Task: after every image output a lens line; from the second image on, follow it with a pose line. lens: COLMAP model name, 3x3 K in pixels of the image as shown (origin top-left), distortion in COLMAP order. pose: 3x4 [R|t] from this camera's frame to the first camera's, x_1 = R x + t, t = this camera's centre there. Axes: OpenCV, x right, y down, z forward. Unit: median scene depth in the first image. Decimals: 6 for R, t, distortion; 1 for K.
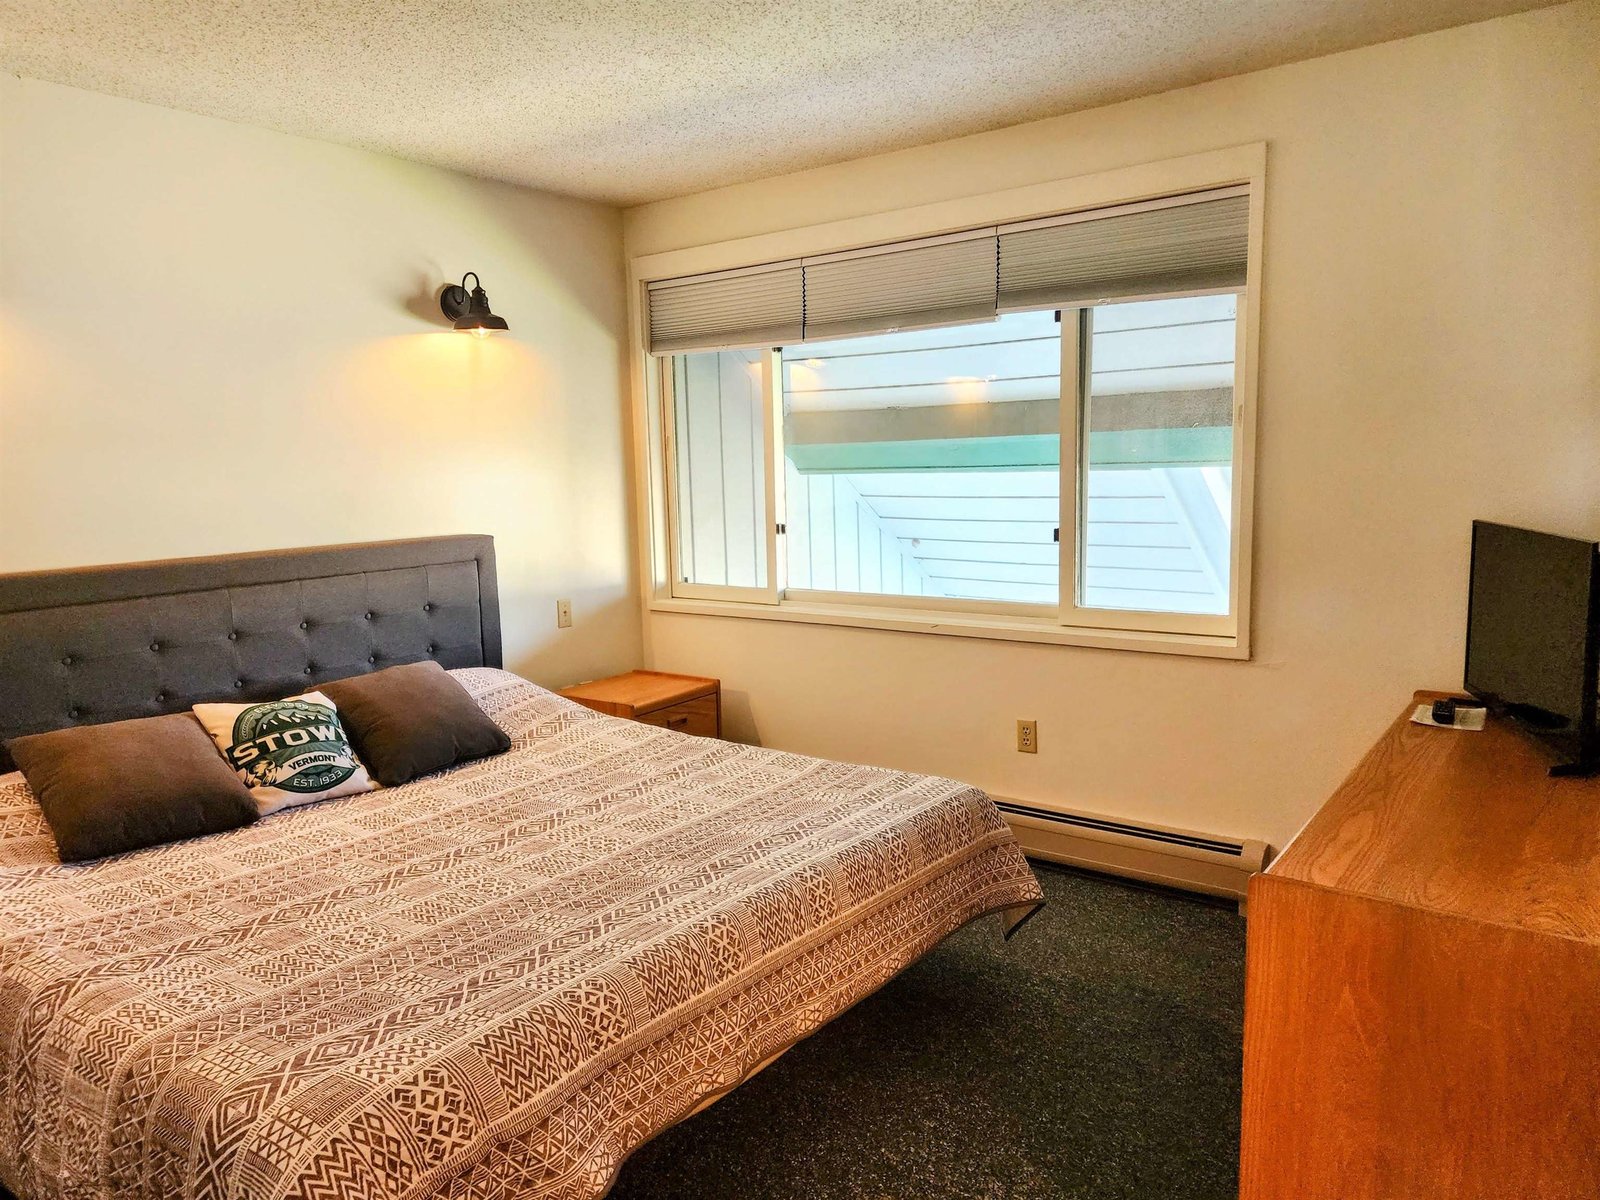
lens RADIAL K [[1053.2, 0, 762.6], [0, 1053.2, 600.7], [0, 0, 1]] dist [0.089869, -0.085904]
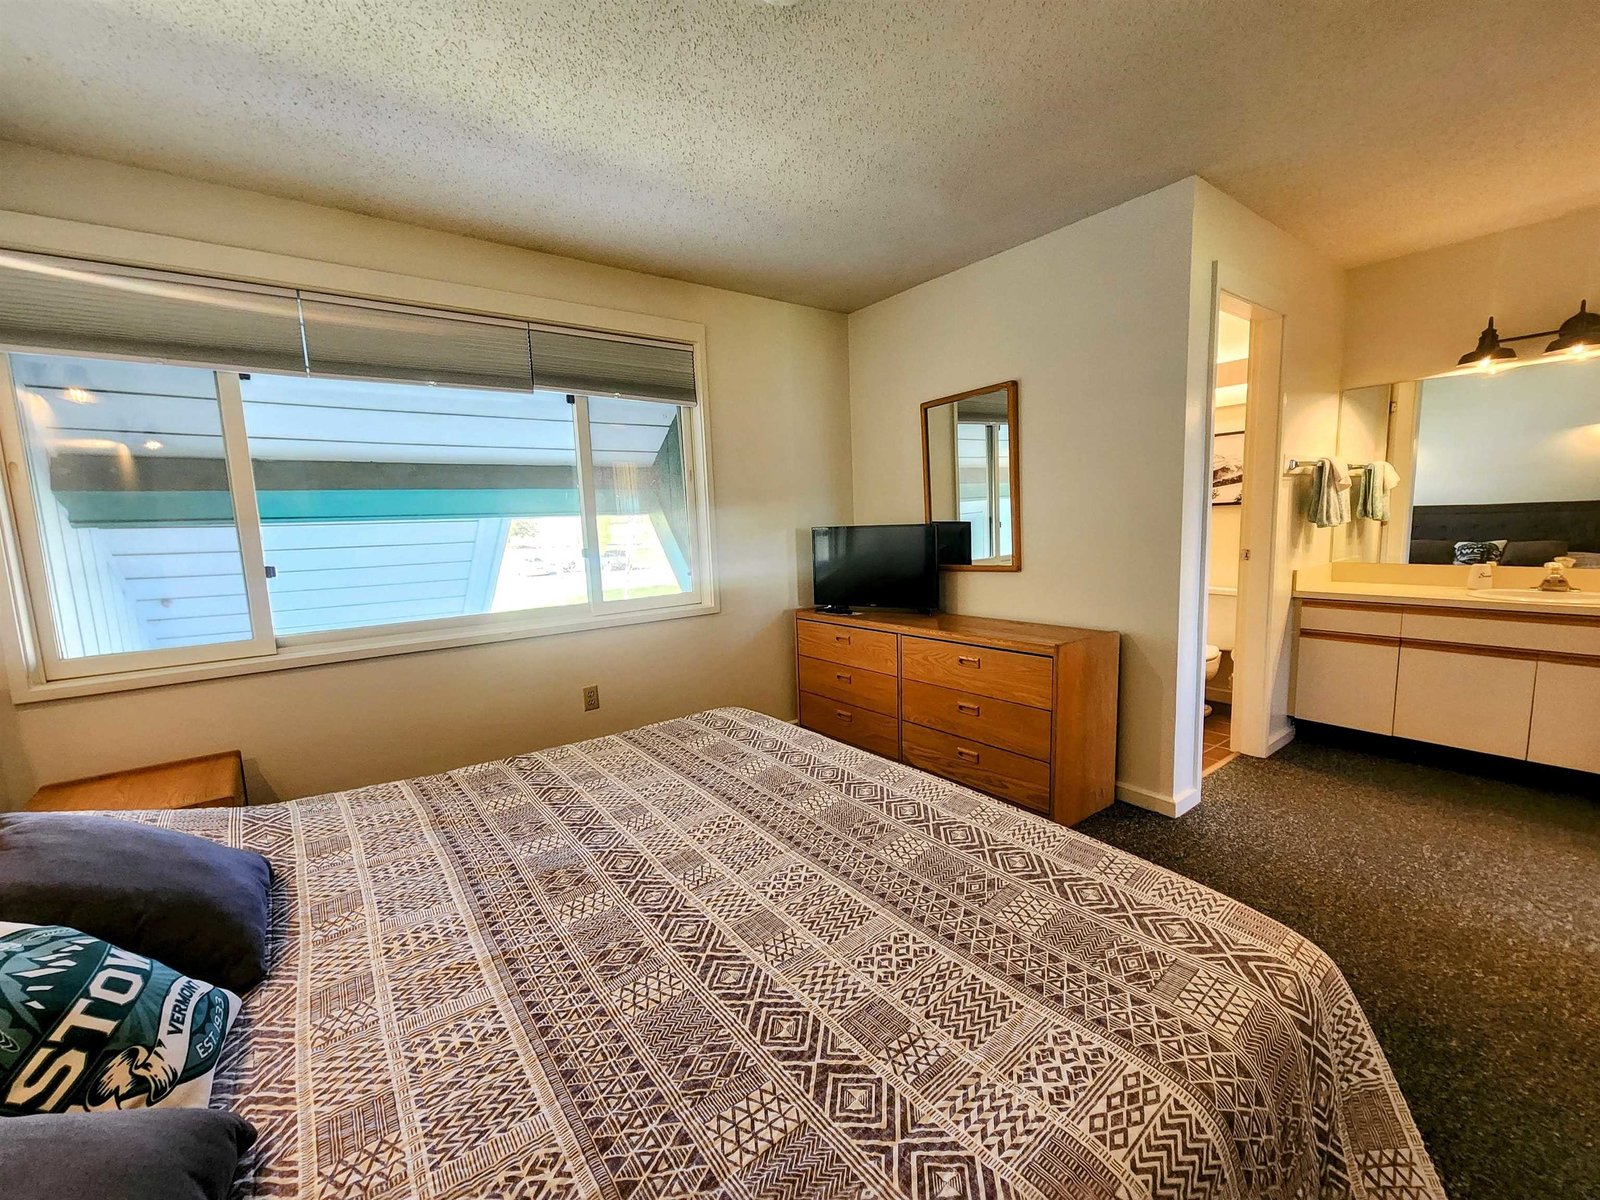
lens RADIAL K [[650.8, 0, 793.7], [0, 650.8, 604.2], [0, 0, 1]] dist [-0.000599, 0.000297]
pose [[0.291120, -0.107041, 0.950679, -0.608308], [0.150944, 0.986413, 0.064842, -0.012157], [-0.944704, 0.124622, 0.303322, 0.612750]]
